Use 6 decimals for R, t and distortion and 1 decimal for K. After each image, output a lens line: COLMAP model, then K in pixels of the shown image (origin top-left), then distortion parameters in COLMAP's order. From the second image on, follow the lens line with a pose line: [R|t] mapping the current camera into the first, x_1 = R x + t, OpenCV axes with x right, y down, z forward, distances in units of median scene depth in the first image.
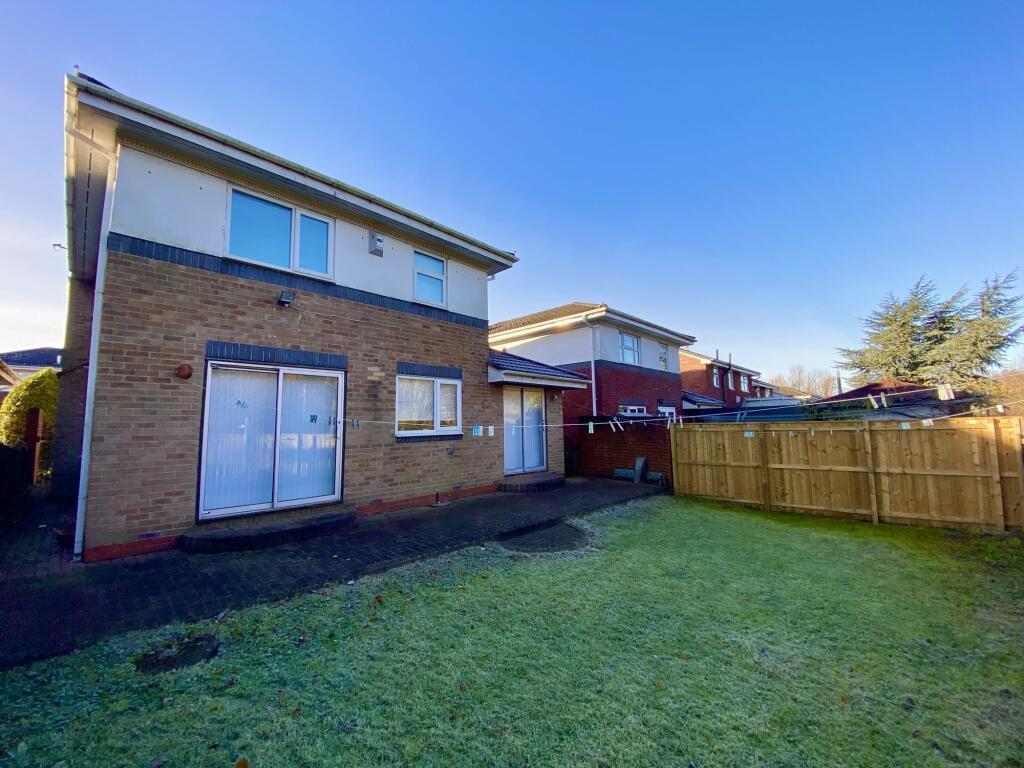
lens RADIAL K [[420.3, 0, 512.0], [0, 420.3, 384.0], [0, 0, 1]] dist [-0.013696, 0.000017]
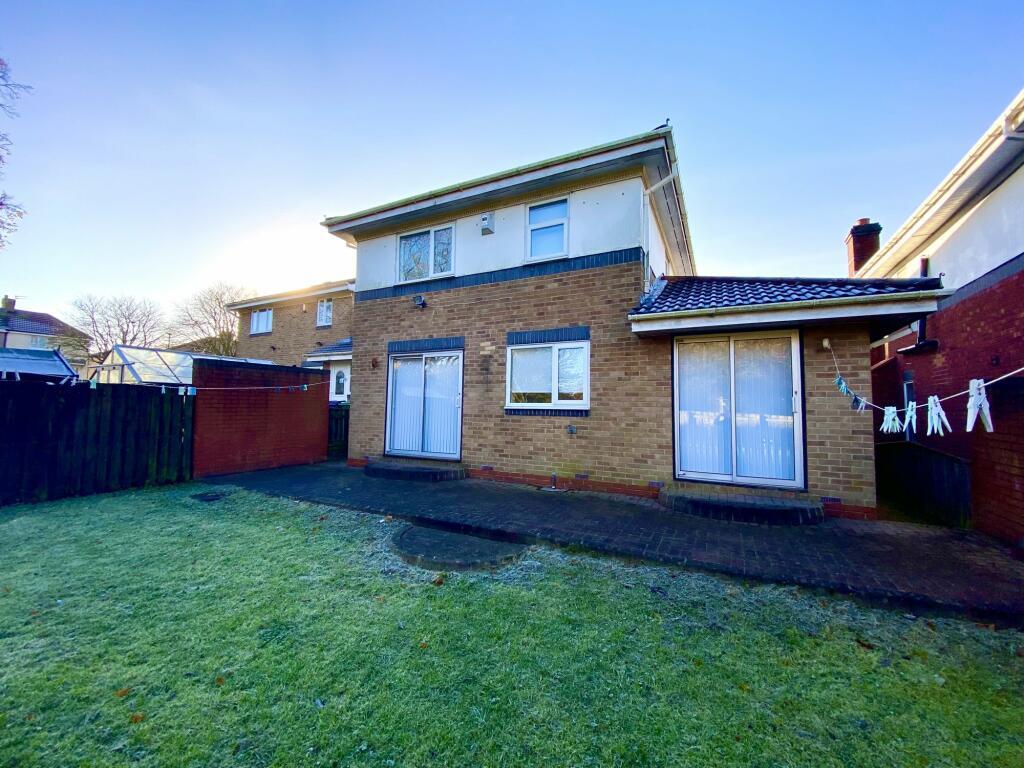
lens RADIAL K [[403.8, 0, 512.0], [0, 403.8, 384.0], [0, 0, 1]] dist [0.001950, -0.000007]
pose [[0.274909, -0.022437, -0.961208, 0.648826], [0.082228, 0.996613, 0.000254, 0.068259], [0.957948, -0.079109, 0.275823, 0.753535]]
